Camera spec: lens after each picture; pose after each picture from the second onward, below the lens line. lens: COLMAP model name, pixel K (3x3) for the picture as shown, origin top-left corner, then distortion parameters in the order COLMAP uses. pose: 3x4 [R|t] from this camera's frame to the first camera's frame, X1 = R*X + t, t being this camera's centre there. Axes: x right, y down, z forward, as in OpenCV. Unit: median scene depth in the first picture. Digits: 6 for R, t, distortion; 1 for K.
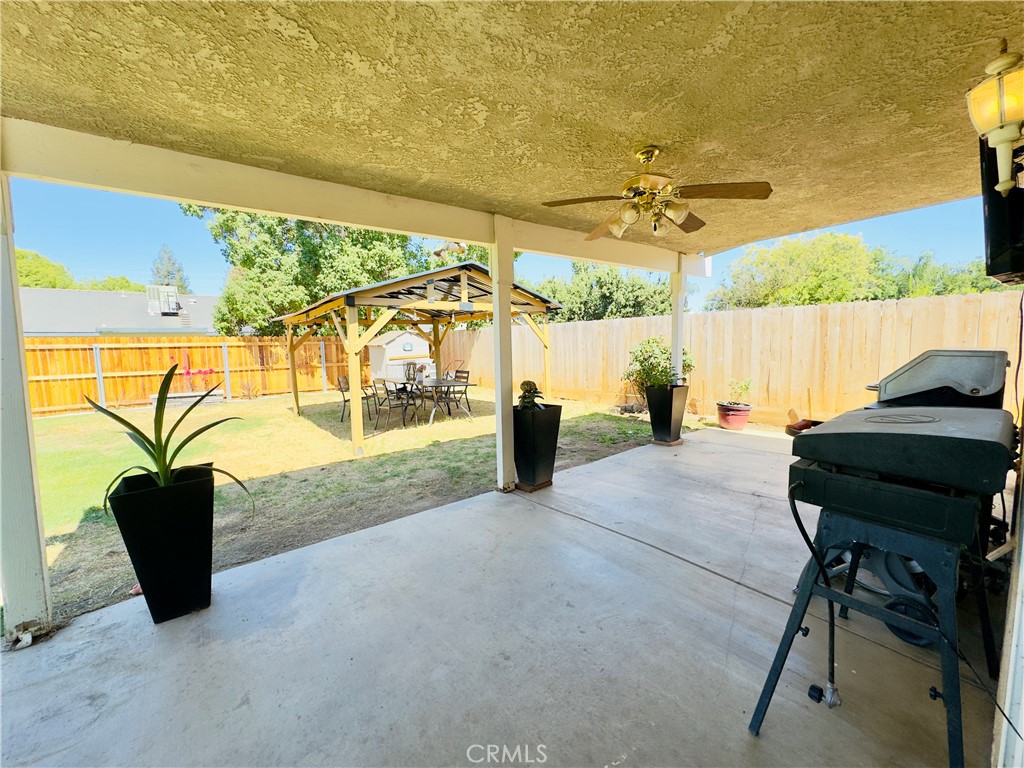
lens RADIAL K [[409.8, 0, 511.0], [0, 409.8, 382.5], [0, 0, 1]] dist [-0.002836, 0.000809]
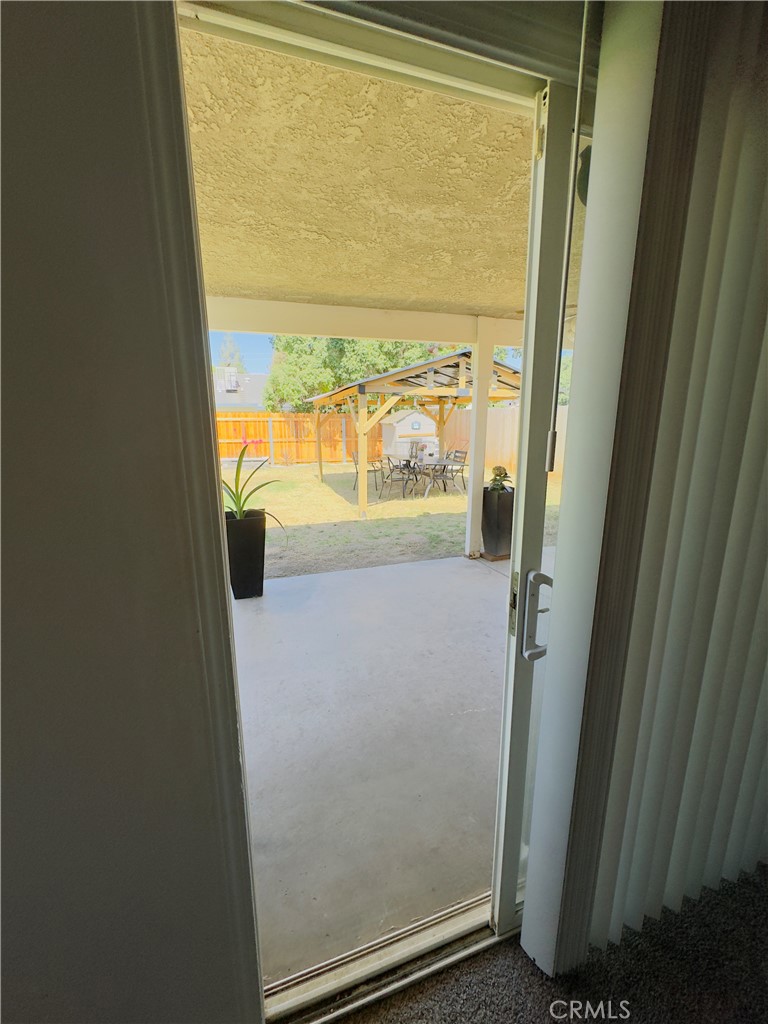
lens RADIAL K [[409.8, 0, 385.3], [0, 409.8, 511.1], [0, 0, 1]] dist [-0.002836, 0.000809]
pose [[0.942728, 0.093844, -0.320089, 0.103996], [-0.052847, 0.989509, 0.134458, -0.014467], [0.329349, -0.109842, 0.937798, -0.160612]]
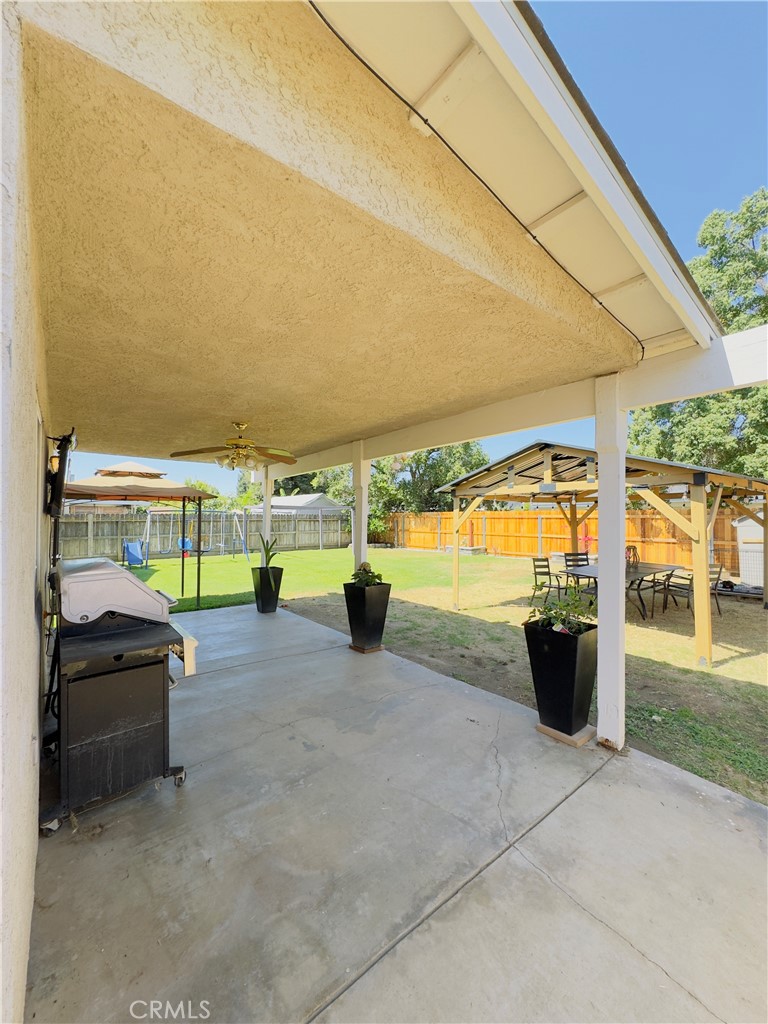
lens RADIAL K [[409.8, 0, 385.3], [0, 409.8, 511.1], [0, 0, 1]] dist [-0.002836, 0.000809]
pose [[0.009941, 0.009420, -0.999906, 1.136227], [-0.092587, 0.995669, 0.008459, -0.153703], [0.995655, 0.092494, 0.010770, 0.903419]]
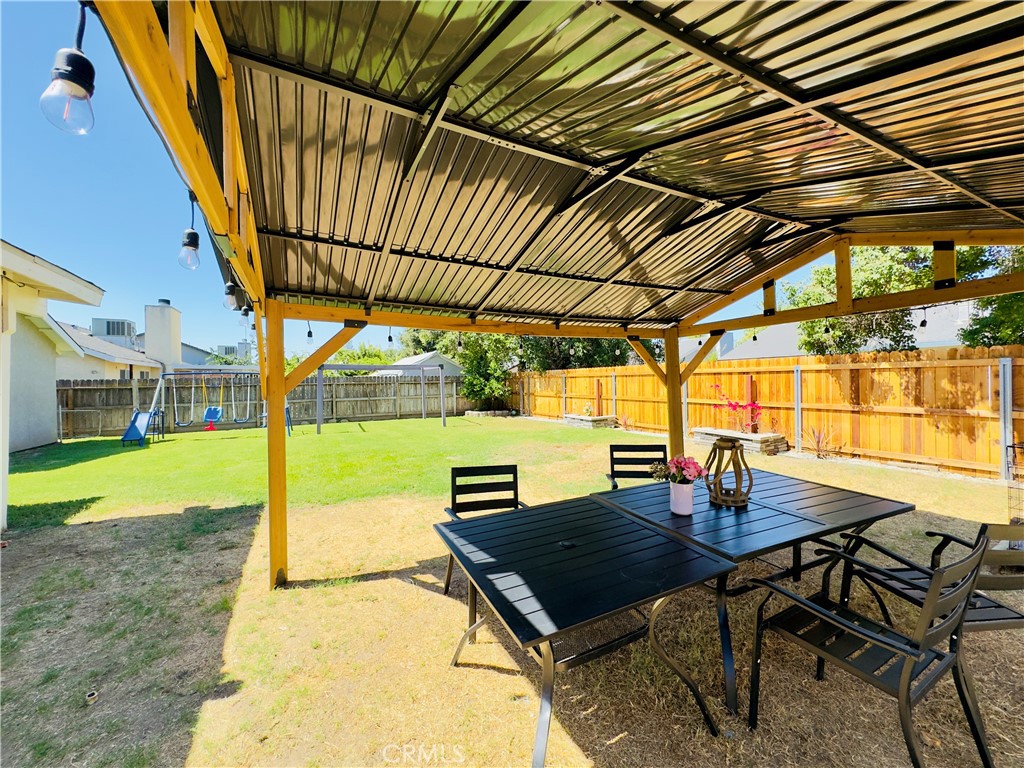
lens RADIAL K [[409.8, 0, 511.0], [0, 409.8, 382.5], [0, 0, 1]] dist [-0.002836, 0.000809]
pose [[-0.189850, 0.031611, -0.981304, 0.115339], [-0.069533, 0.996539, 0.045554, -0.173715], [0.979348, 0.076882, -0.186995, 1.716347]]
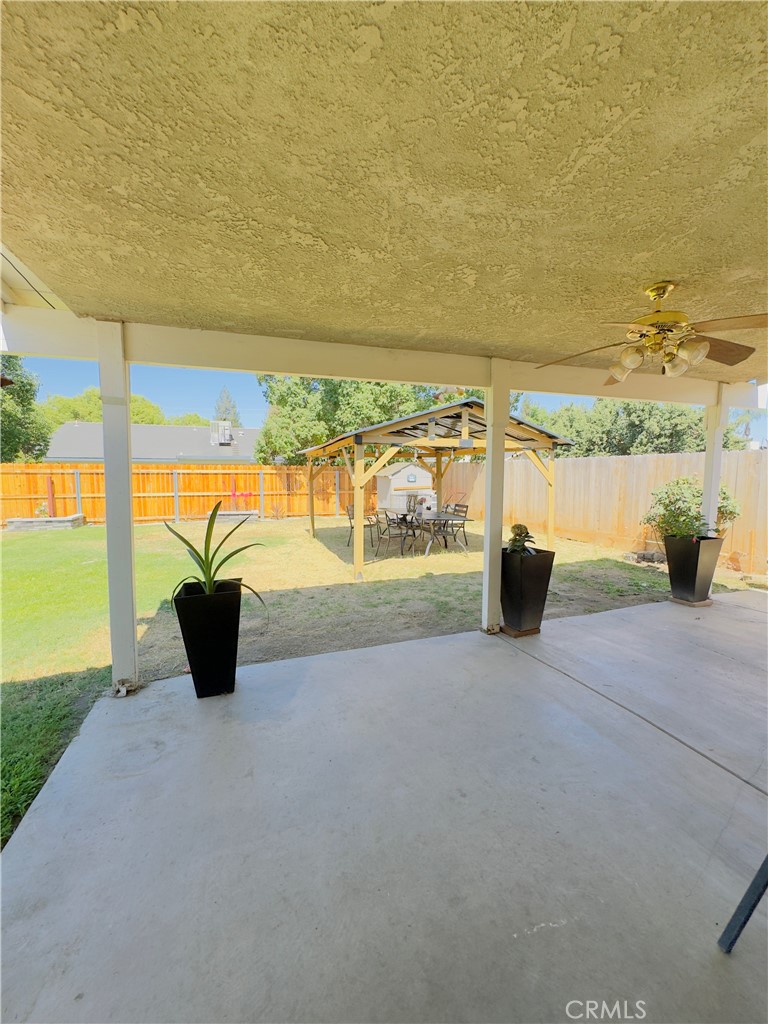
lens RADIAL K [[409.8, 0, 385.3], [0, 409.8, 511.1], [0, 0, 1]] dist [-0.002836, 0.000809]
pose [[0.948951, 0.052361, -0.311046, 0.035283], [-0.052431, 0.998591, 0.008143, -0.023067], [0.311034, 0.008582, 0.950360, -0.029379]]
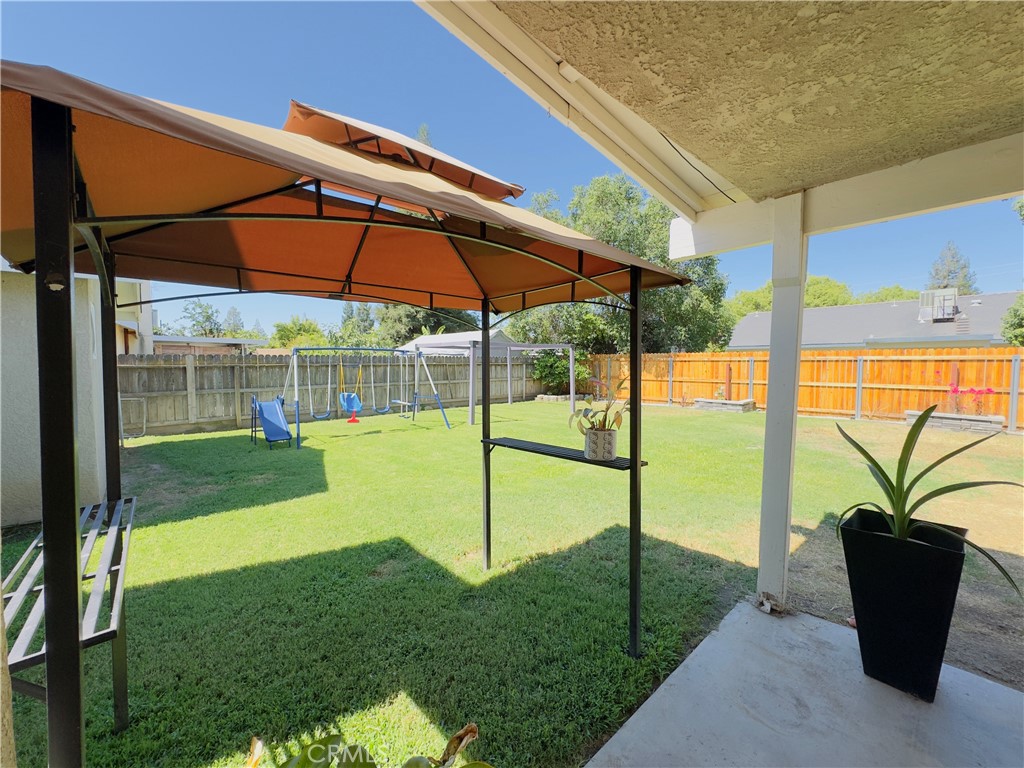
lens RADIAL K [[409.8, 0, 511.0], [0, 409.8, 382.5], [0, 0, 1]] dist [-0.002836, 0.000809]
pose [[0.071794, 0.074764, -0.994613, -0.018530], [-0.092283, 0.993407, 0.068012, -0.030901], [0.993141, 0.086903, 0.078221, 0.026098]]
